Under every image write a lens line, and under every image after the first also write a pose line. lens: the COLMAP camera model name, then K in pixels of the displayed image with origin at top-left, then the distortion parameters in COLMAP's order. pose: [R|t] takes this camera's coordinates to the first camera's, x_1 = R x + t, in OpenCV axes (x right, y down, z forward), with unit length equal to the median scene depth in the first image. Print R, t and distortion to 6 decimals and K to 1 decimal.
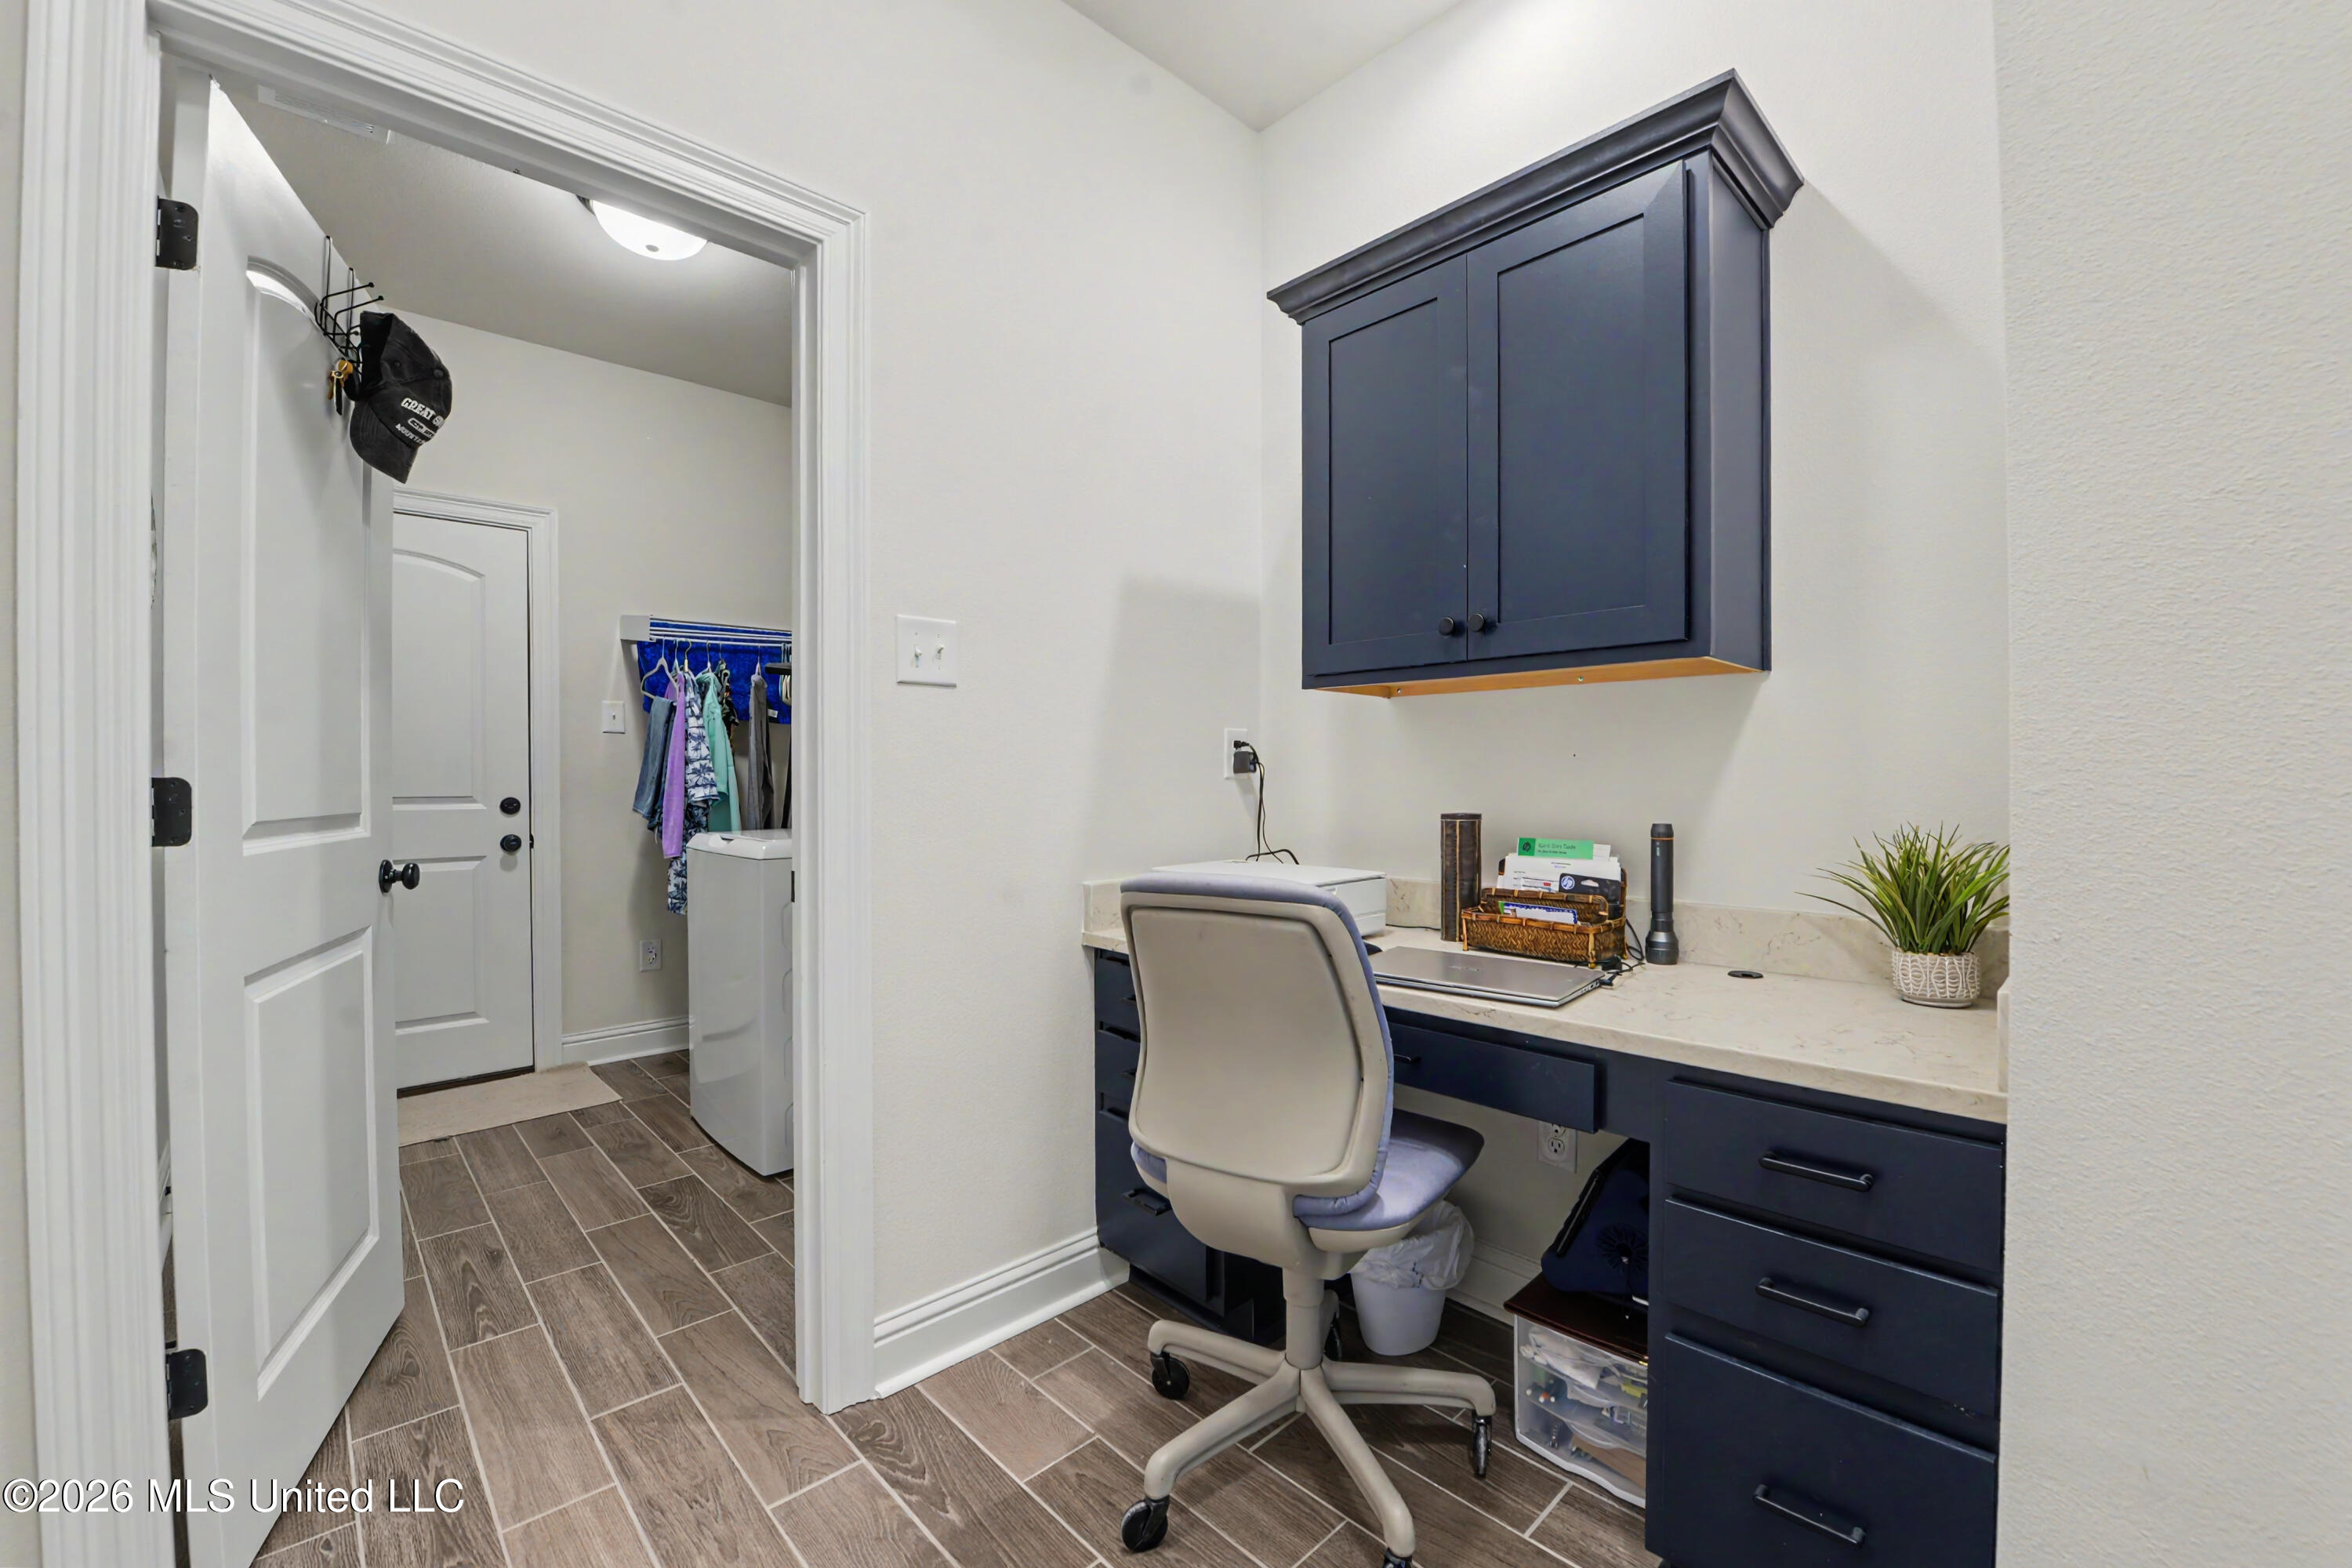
lens RADIAL K [[937.3, 0, 1178.0], [0, 937.3, 775.8], [0, 0, 1]] dist [-0.013855, -0.000337]
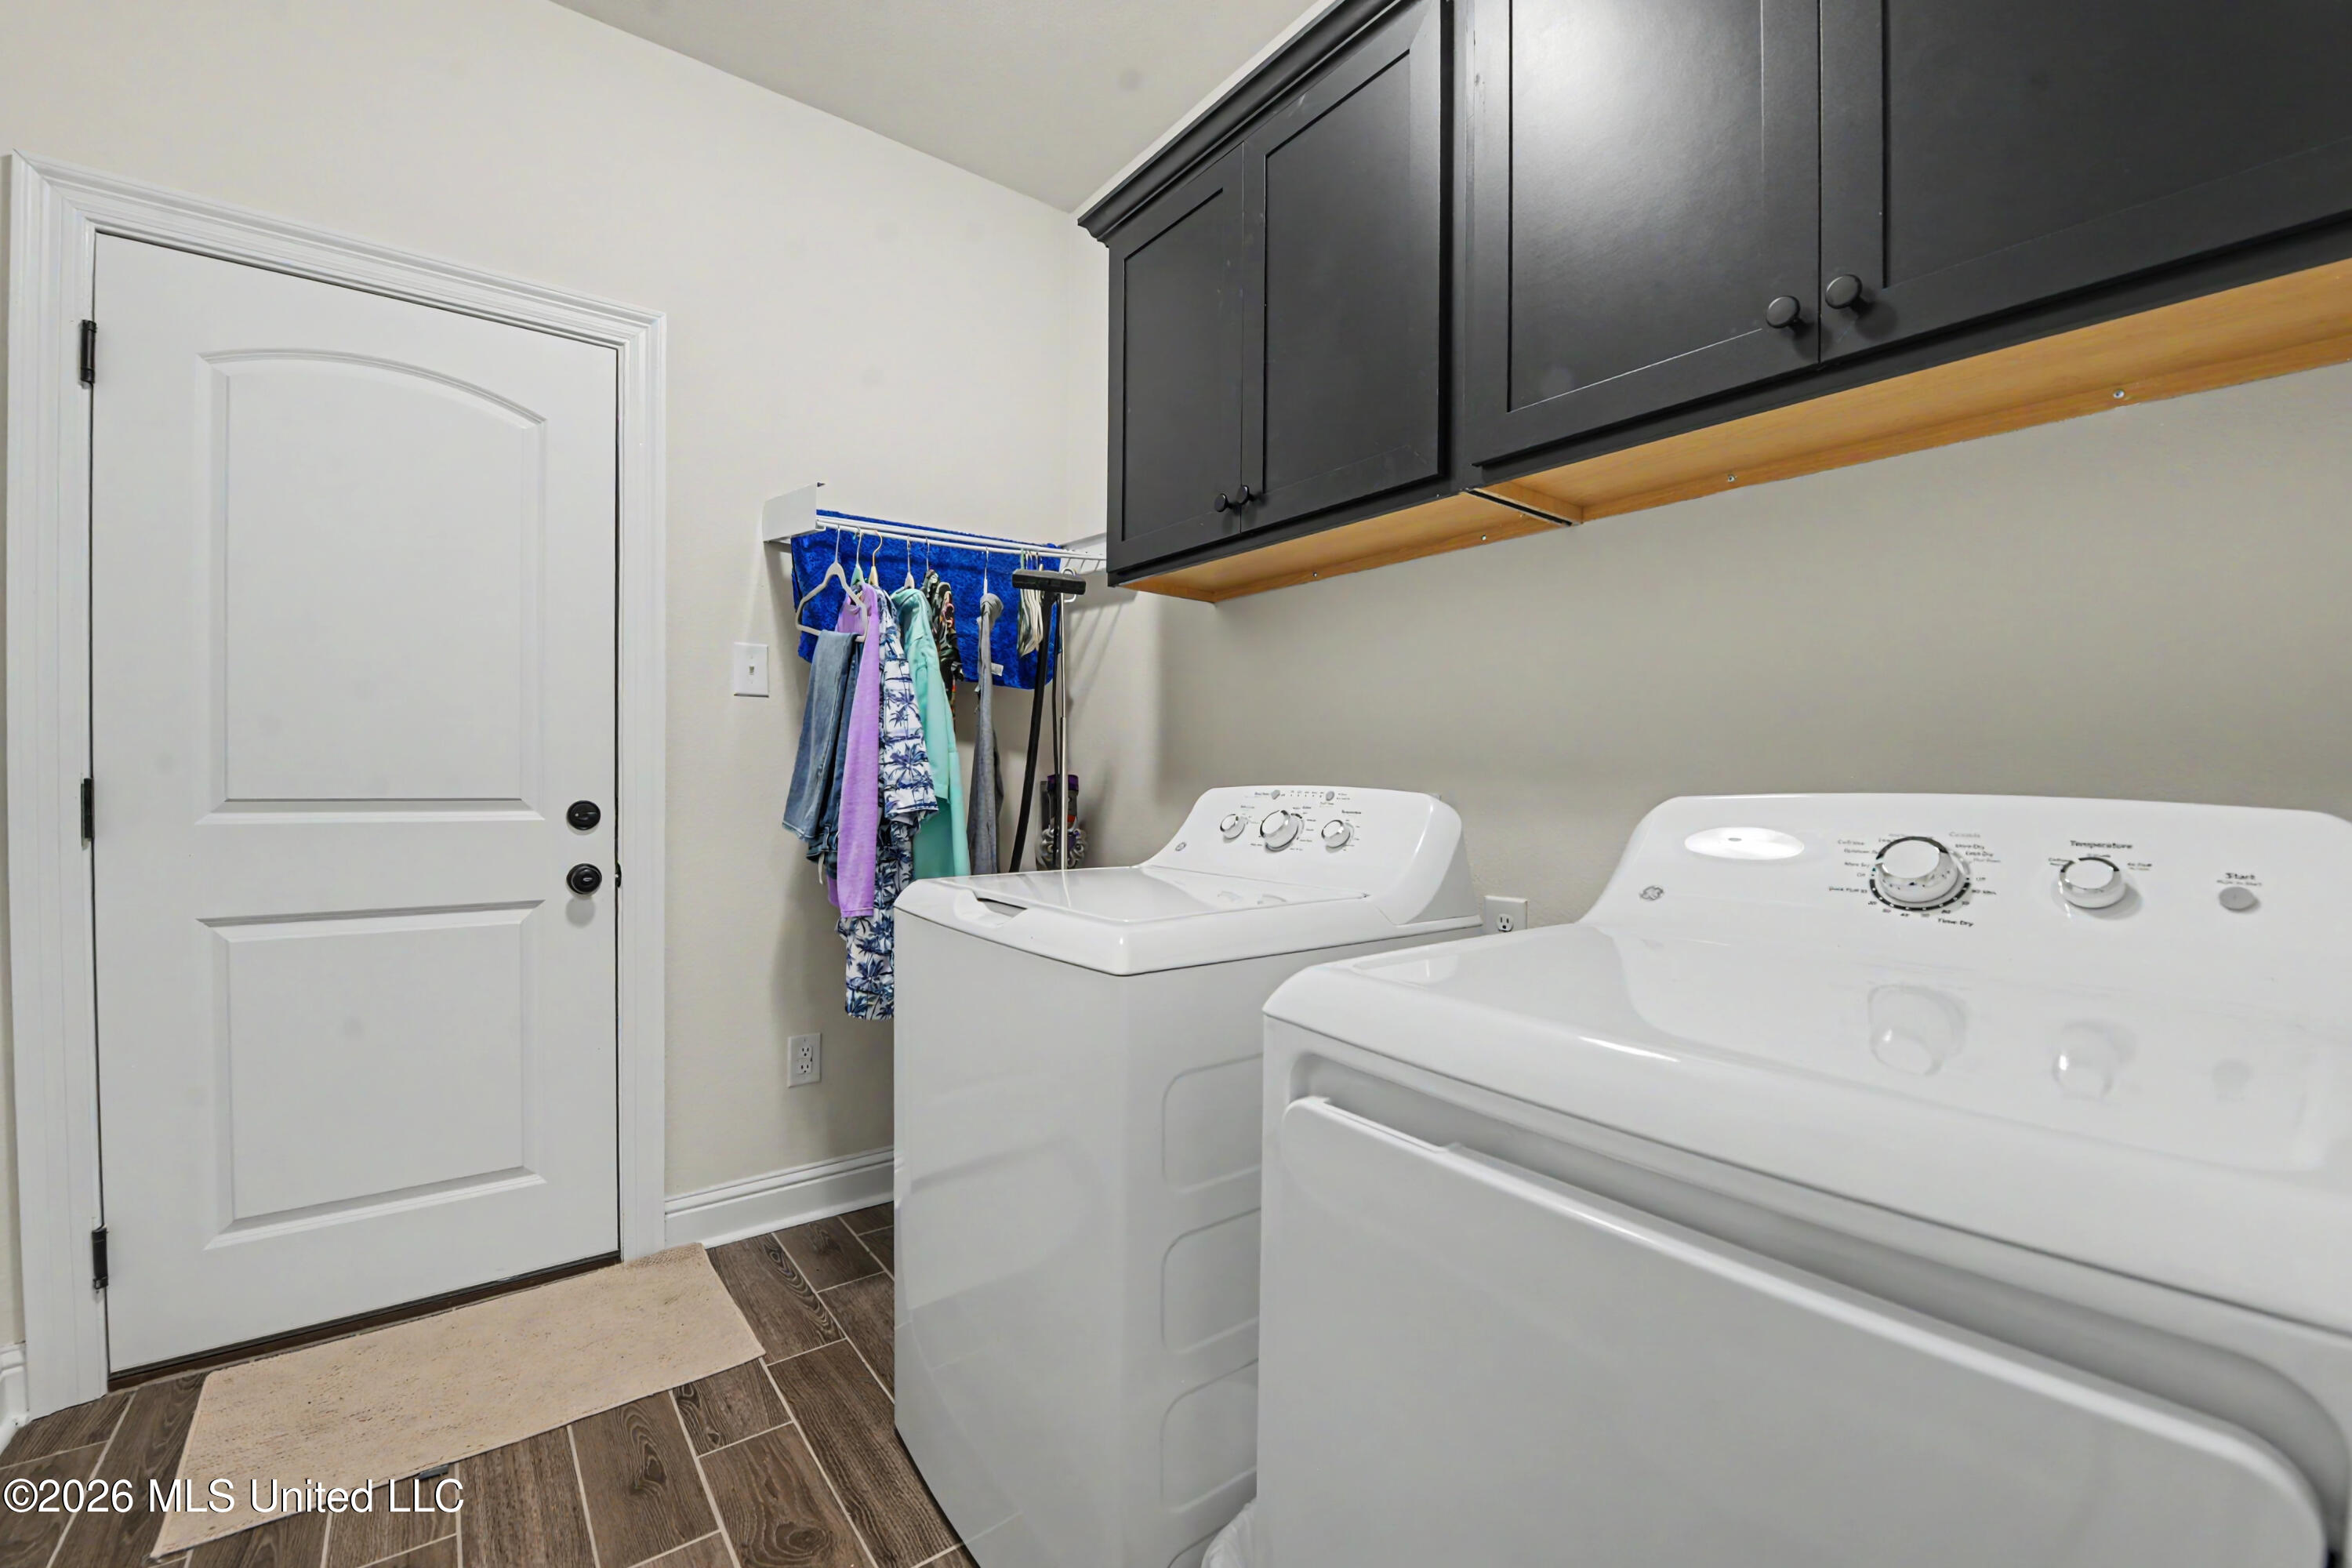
lens RADIAL K [[937.3, 0, 1174.2], [0, 937.3, 777.8], [0, 0, 1]] dist [-0.013855, -0.000337]
pose [[0.995167, 0.012317, -0.097417, -0.291927], [-0.012186, 0.999924, 0.001943, 0.002804], [0.097433, -0.000747, 0.995242, 0.454344]]
